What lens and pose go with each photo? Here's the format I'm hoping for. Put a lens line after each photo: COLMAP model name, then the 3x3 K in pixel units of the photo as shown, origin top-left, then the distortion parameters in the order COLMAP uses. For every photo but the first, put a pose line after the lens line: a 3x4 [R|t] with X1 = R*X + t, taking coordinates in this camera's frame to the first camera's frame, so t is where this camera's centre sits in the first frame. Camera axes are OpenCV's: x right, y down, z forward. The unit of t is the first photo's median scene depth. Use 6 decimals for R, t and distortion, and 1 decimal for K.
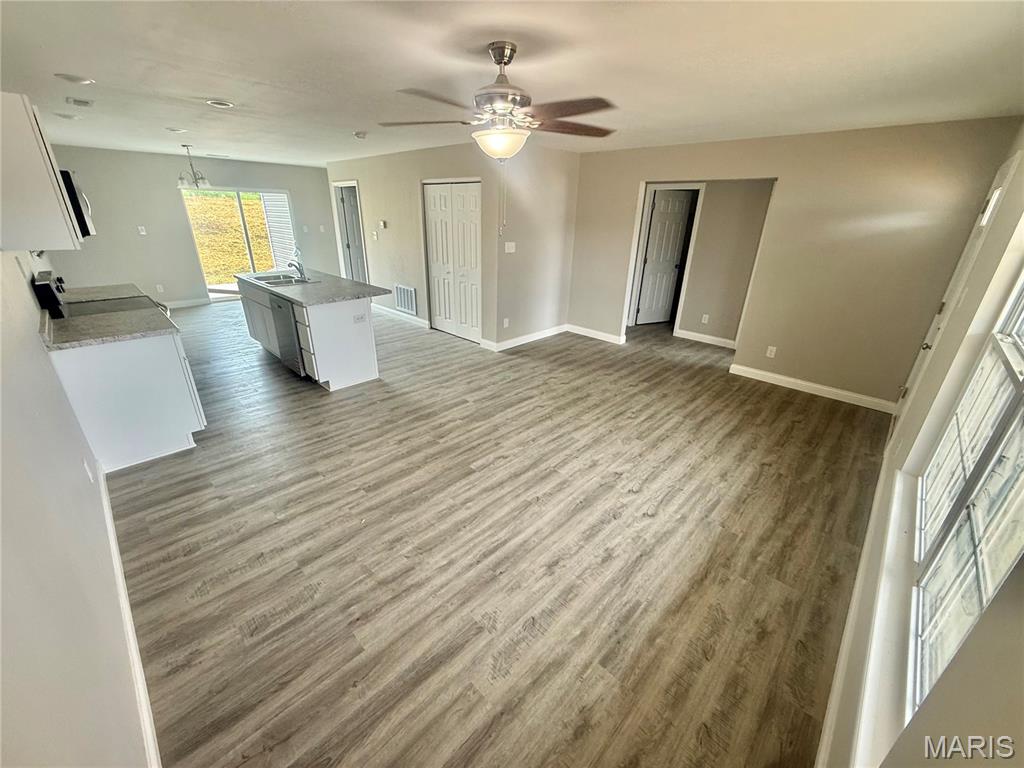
lens RADIAL K [[408.3, 0, 509.2], [0, 408.3, 385.8], [0, 0, 1]] dist [-0.000893, 0.000204]
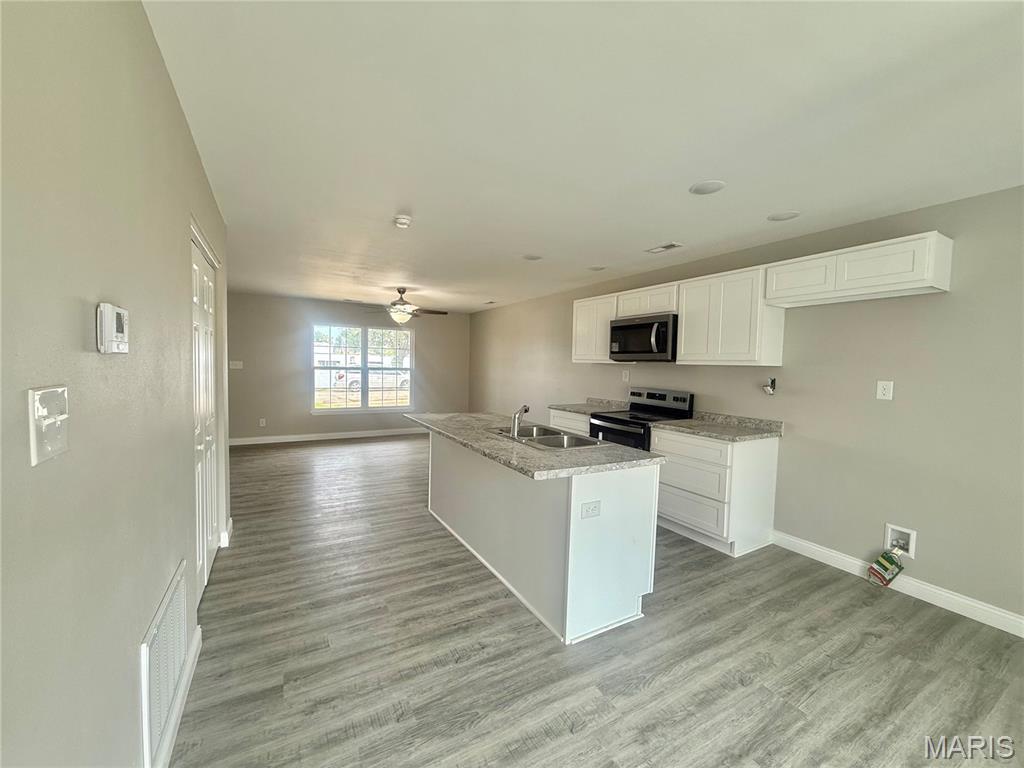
lens RADIAL K [[408.3, 0, 509.2], [0, 408.3, 385.8], [0, 0, 1]] dist [-0.000893, 0.000204]
pose [[-0.960557, -0.059108, 0.271729, -0.754355], [0.067404, 0.898522, 0.433722, -0.666522], [-0.269792, 0.434930, -0.859097, 1.694339]]
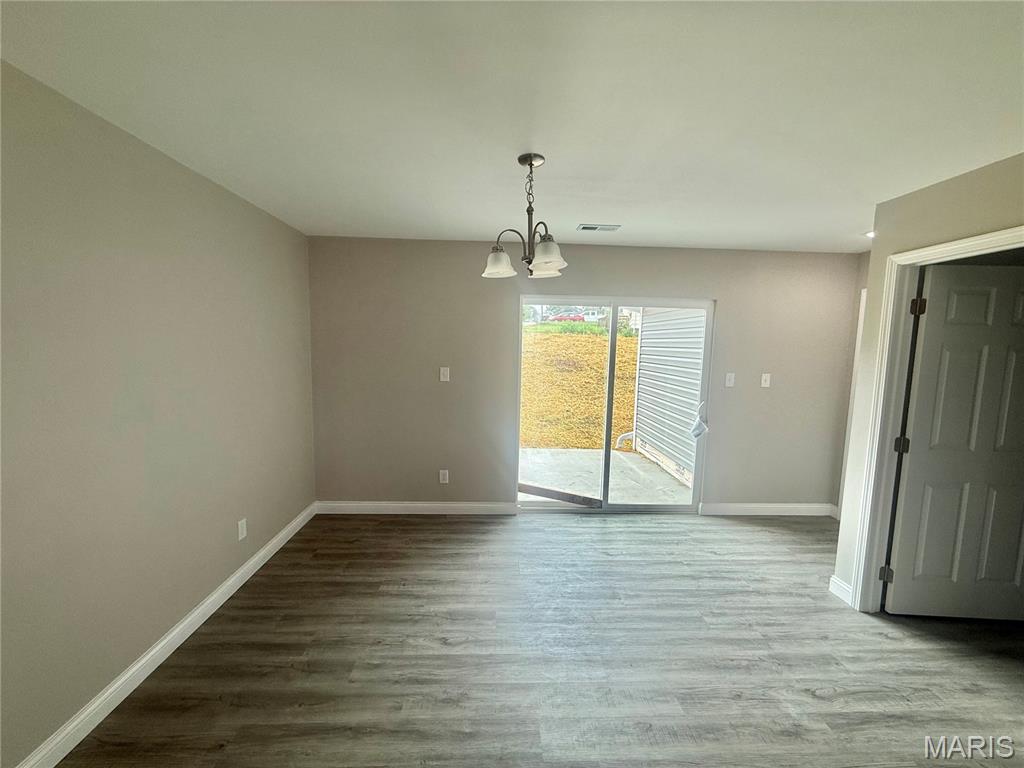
lens RADIAL K [[408.3, 0, 509.2], [0, 408.3, 385.8], [0, 0, 1]] dist [-0.000893, 0.000204]
pose [[0.727367, 0.065509, -0.683115, -0.739816], [-0.276131, 0.939232, -0.203950, -0.442709], [0.628242, 0.336976, 0.701255, 1.079581]]
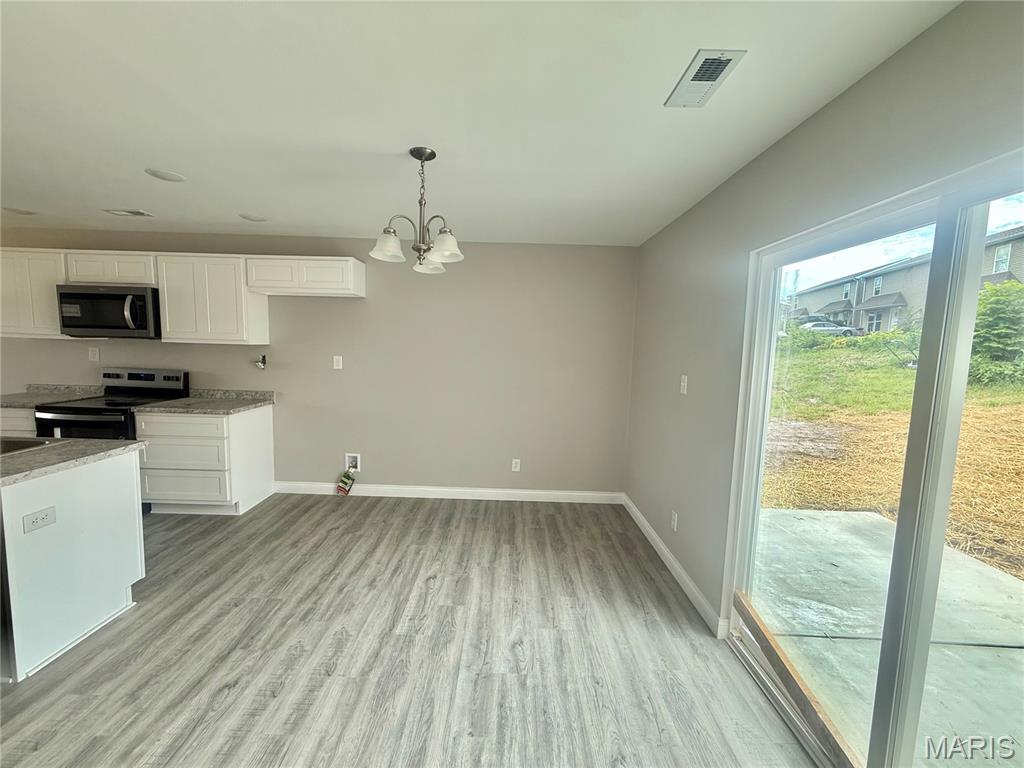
lens RADIAL K [[408.3, 0, 509.2], [0, 408.3, 385.8], [0, 0, 1]] dist [-0.000893, 0.000204]
pose [[-0.716073, 0.029042, -0.697421, -0.782974], [-0.316413, 0.877082, 0.361399, -0.748378], [0.622192, 0.479461, -0.618866, 1.817524]]
